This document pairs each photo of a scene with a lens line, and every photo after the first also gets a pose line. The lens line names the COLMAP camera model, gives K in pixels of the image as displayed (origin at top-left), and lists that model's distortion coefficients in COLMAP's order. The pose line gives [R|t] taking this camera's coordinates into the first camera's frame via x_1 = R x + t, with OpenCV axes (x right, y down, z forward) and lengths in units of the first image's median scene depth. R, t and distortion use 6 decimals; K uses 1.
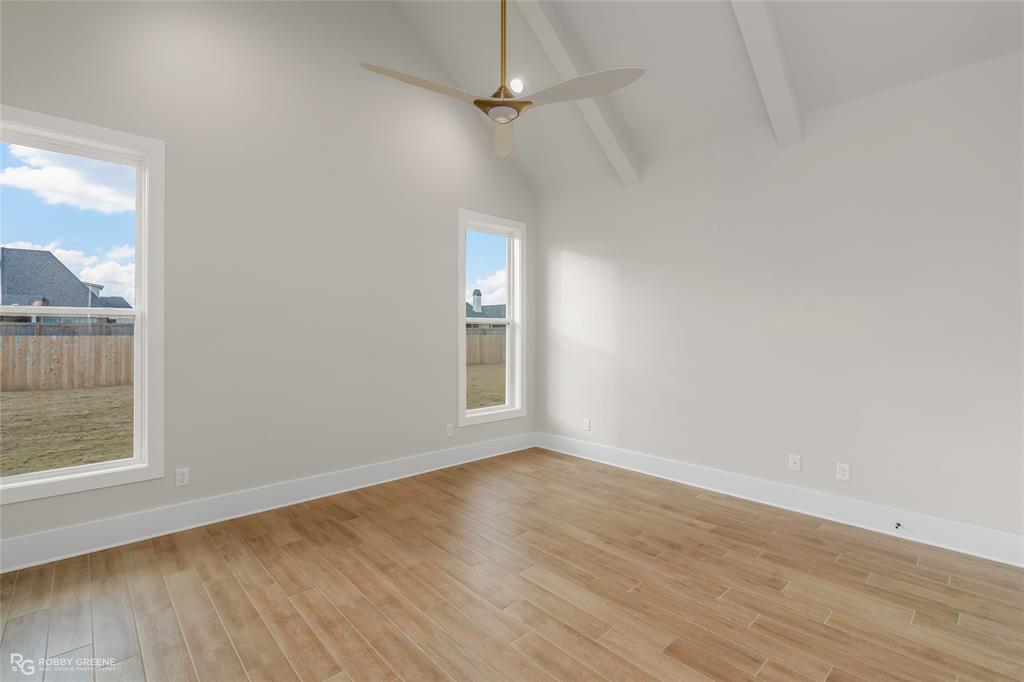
lens RADIAL K [[469.7, 0, 512.4], [0, 469.7, 336.6], [0, 0, 1]] dist [-0.000875, 0.000210]
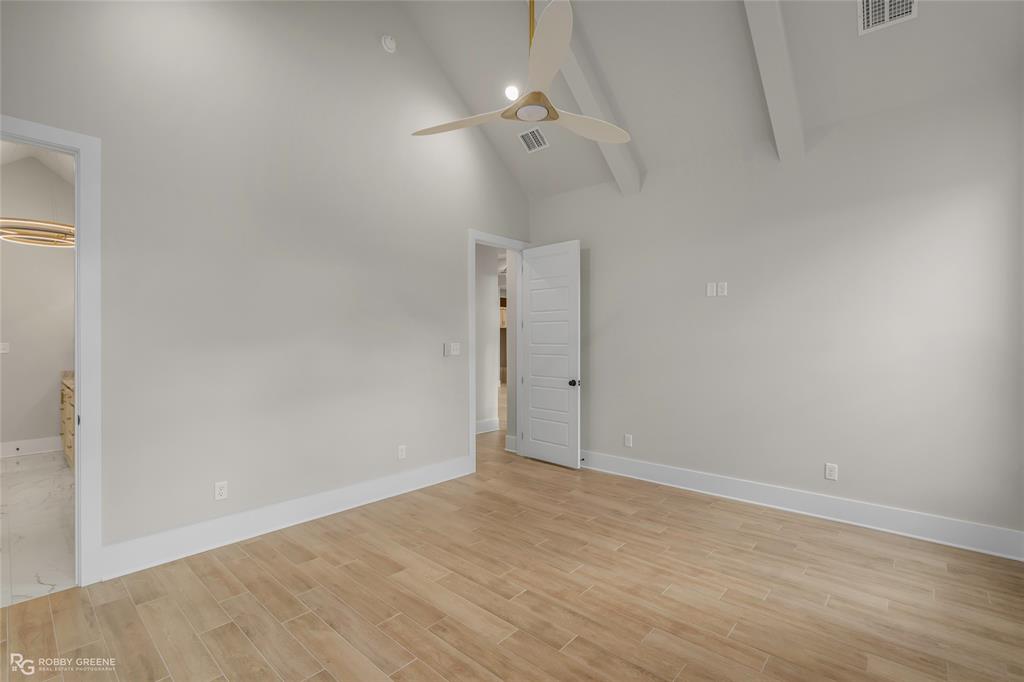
lens RADIAL K [[469.7, 0, 511.6], [0, 469.7, 341.1], [0, 0, 1]] dist [-0.000875, 0.000210]
pose [[-0.996160, -0.001870, -0.087527, 0.106198], [-0.002254, 0.999988, 0.004280, -0.014757], [0.087518, 0.004461, -0.996153, 1.973294]]
